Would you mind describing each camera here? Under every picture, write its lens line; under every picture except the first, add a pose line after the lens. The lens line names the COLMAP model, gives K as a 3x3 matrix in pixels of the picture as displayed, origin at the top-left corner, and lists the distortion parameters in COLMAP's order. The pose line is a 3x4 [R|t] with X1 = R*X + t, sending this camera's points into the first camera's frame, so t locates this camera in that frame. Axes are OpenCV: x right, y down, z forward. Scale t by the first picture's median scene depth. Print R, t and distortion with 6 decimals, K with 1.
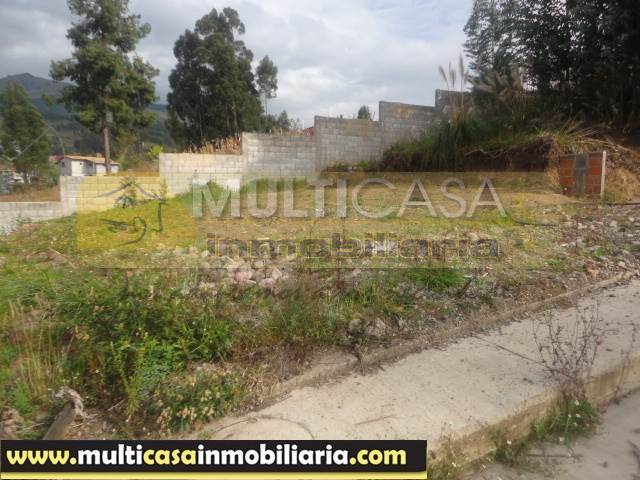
lens RADIAL K [[464.0, 0, 320.0], [0, 464.0, 240.0], [0, 0, 1]] dist [-0.008674, 0.001384]
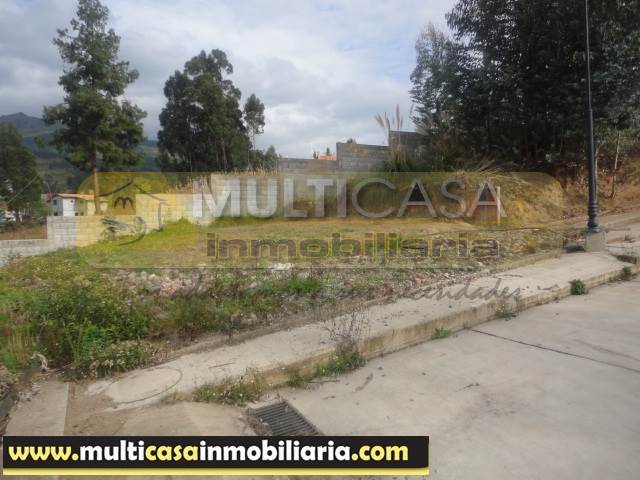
lens RADIAL K [[464.0, 0, 320.0], [0, 464.0, 240.0], [0, 0, 1]] dist [-0.008674, 0.001384]
pose [[0.999607, -0.024109, 0.014294, 0.029349], [0.025003, 0.997503, -0.066049, 0.003543], [-0.012666, 0.066381, 0.997714, -0.044914]]
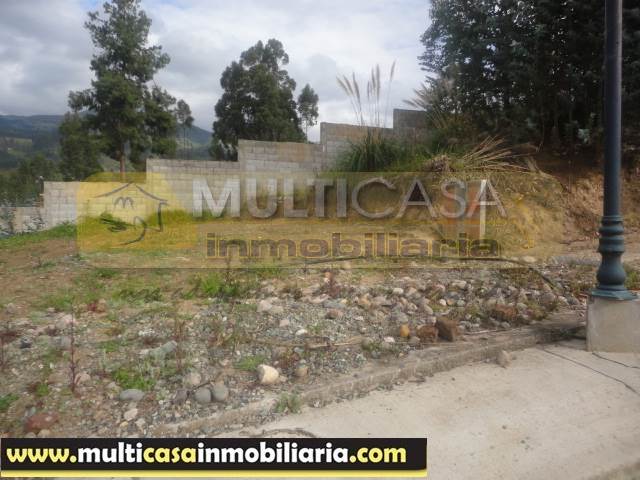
lens RADIAL K [[468.4, 0, 318.5], [0, 468.4, 230.4], [0, 0, 1]] dist [-0.003296, 0.004887]
pose [[0.992267, 0.014072, -0.123319, 0.104540], [-0.023546, 0.996852, -0.075708, -0.012403], [0.121866, 0.078026, 0.989475, 0.060357]]
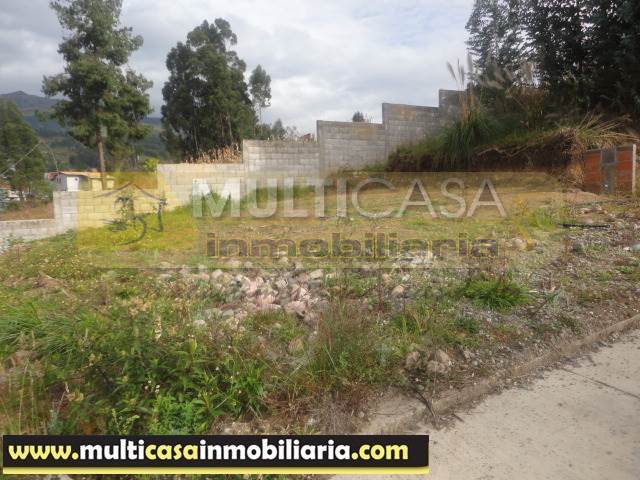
lens RADIAL K [[464.0, 0, 320.0], [0, 464.0, 240.0], [0, 0, 1]] dist [-0.008674, 0.001384]
pose [[0.999339, -0.036082, 0.004351, -0.007359], [0.036144, 0.999229, -0.015304, -0.001709], [-0.003796, 0.015451, 0.999873, 0.016411]]
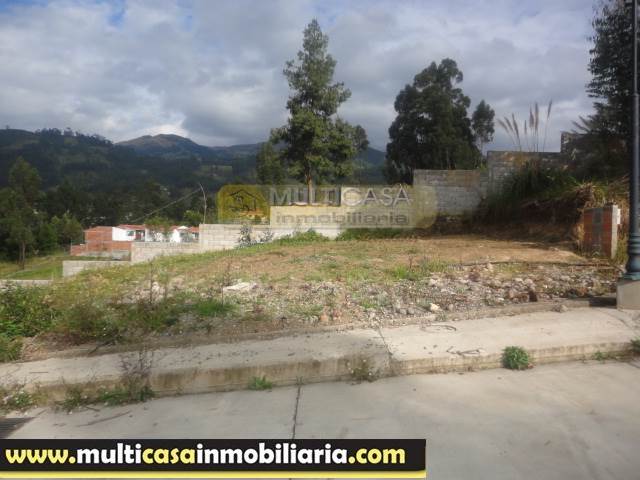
lens RADIAL K [[468.4, 0, 318.5], [0, 468.4, 230.4], [0, 0, 1]] dist [-0.003296, 0.004887]
pose [[0.884482, 0.016699, -0.466276, 0.123085], [-0.069961, 0.992807, -0.097154, -0.003981], [0.461300, 0.118552, 0.879288, -0.010883]]
